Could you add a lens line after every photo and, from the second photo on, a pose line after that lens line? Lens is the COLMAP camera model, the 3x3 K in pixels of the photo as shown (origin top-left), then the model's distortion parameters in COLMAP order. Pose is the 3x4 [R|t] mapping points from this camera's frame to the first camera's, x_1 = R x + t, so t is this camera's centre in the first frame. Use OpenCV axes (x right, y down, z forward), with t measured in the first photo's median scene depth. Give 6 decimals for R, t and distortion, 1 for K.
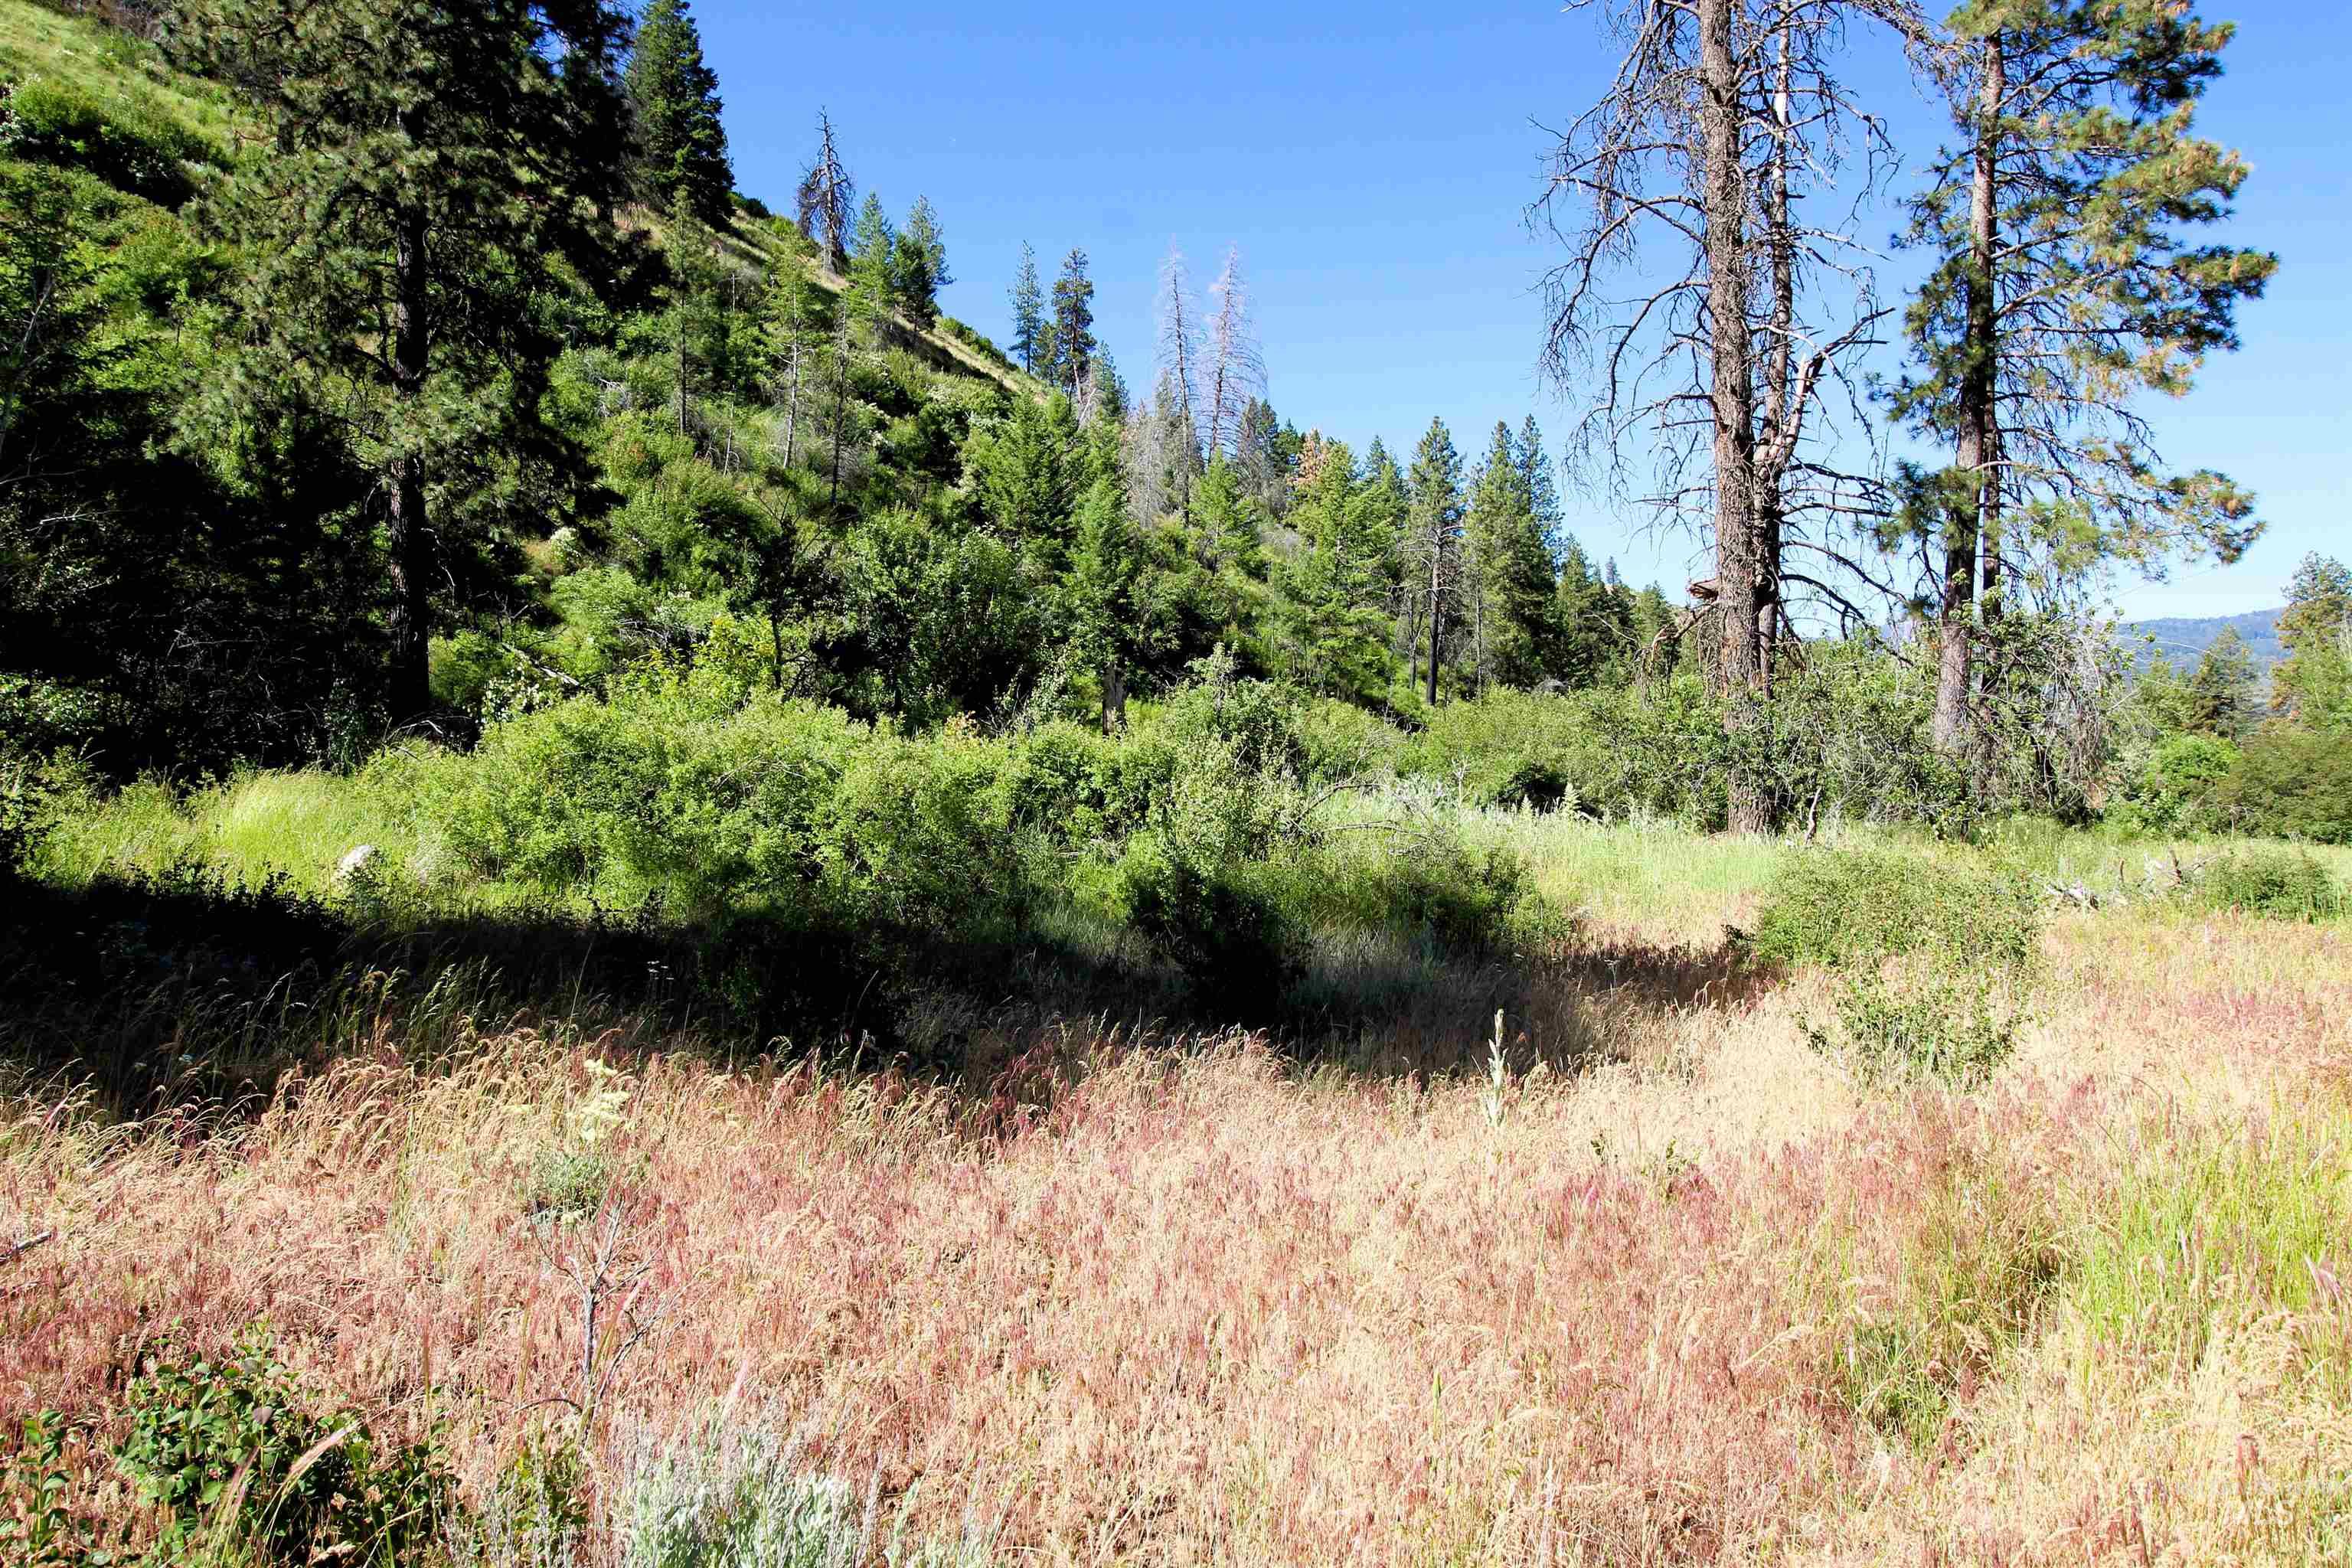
lens RADIAL K [[1570.7, 0, 1186.4], [0, 1570.7, 765.8], [0, 0, 1]] dist [0.015699, -0.013288]
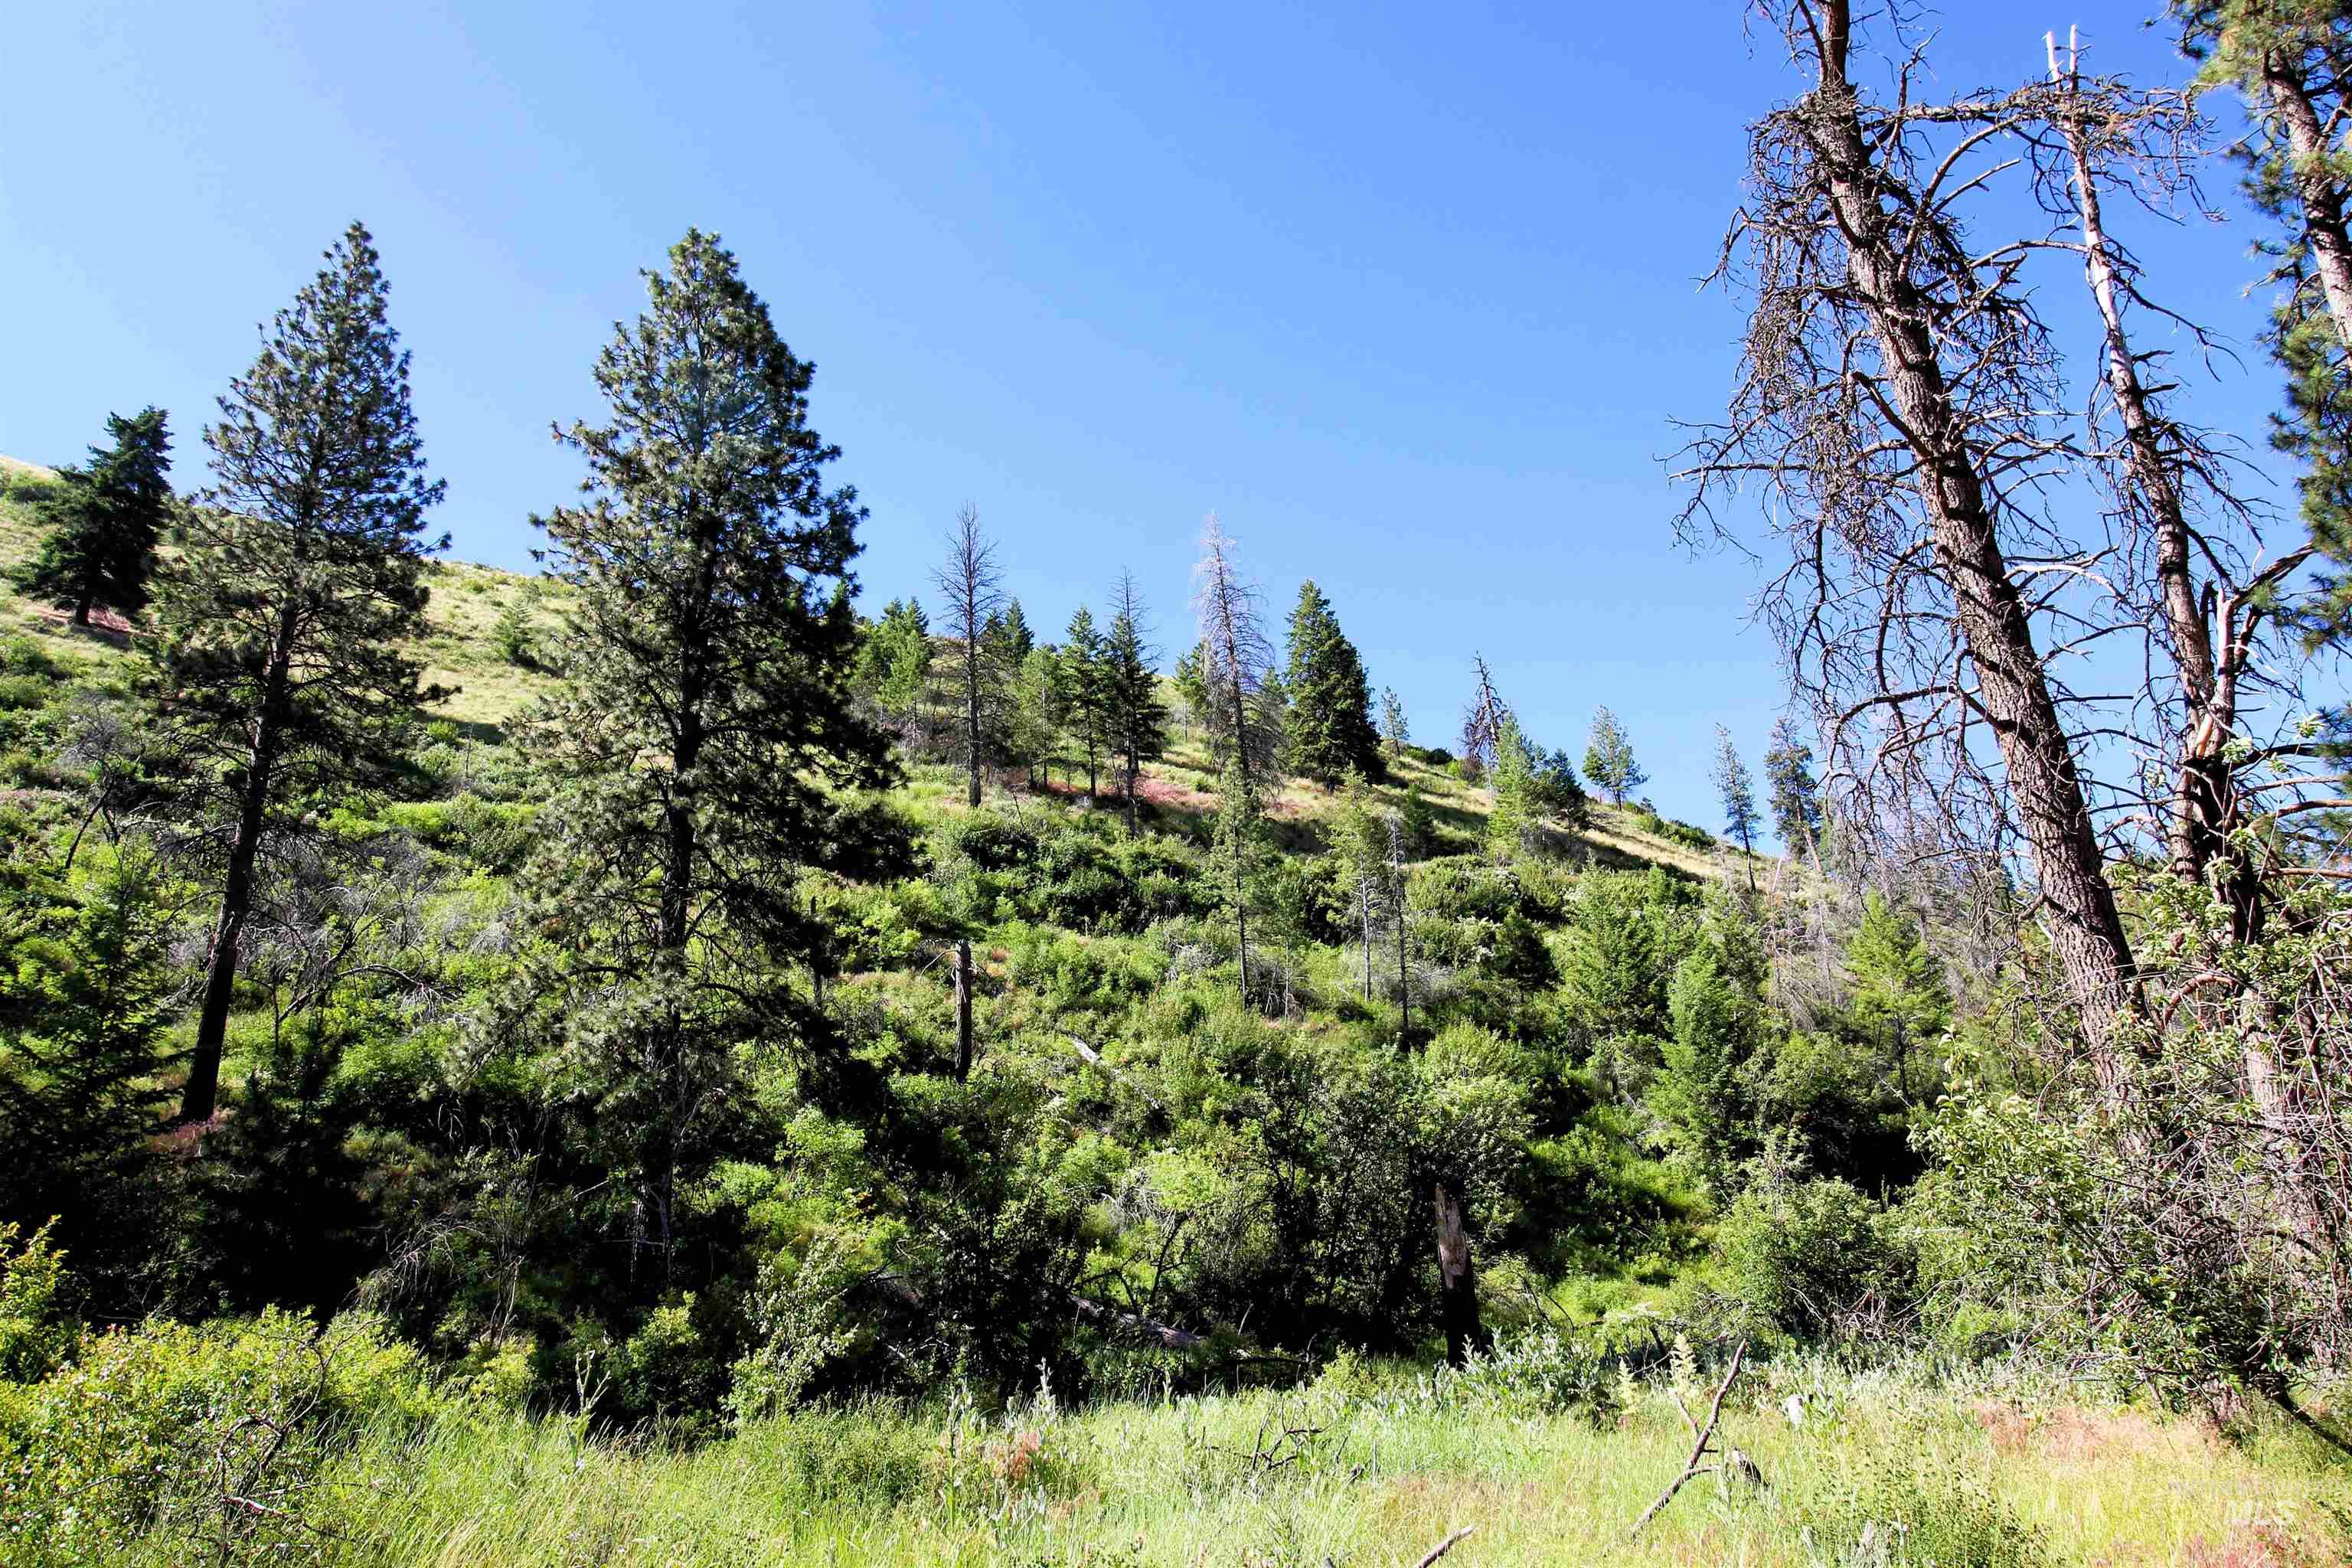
lens RADIAL K [[1570.7, 0, 1186.4], [0, 1570.7, 765.8], [0, 0, 1]] dist [0.015699, -0.013288]
pose [[0.854558, -0.231953, -0.464680, 0.348852], [0.067768, 0.936876, -0.343031, -0.000705], [0.514915, 0.261650, 0.816334, 0.299746]]
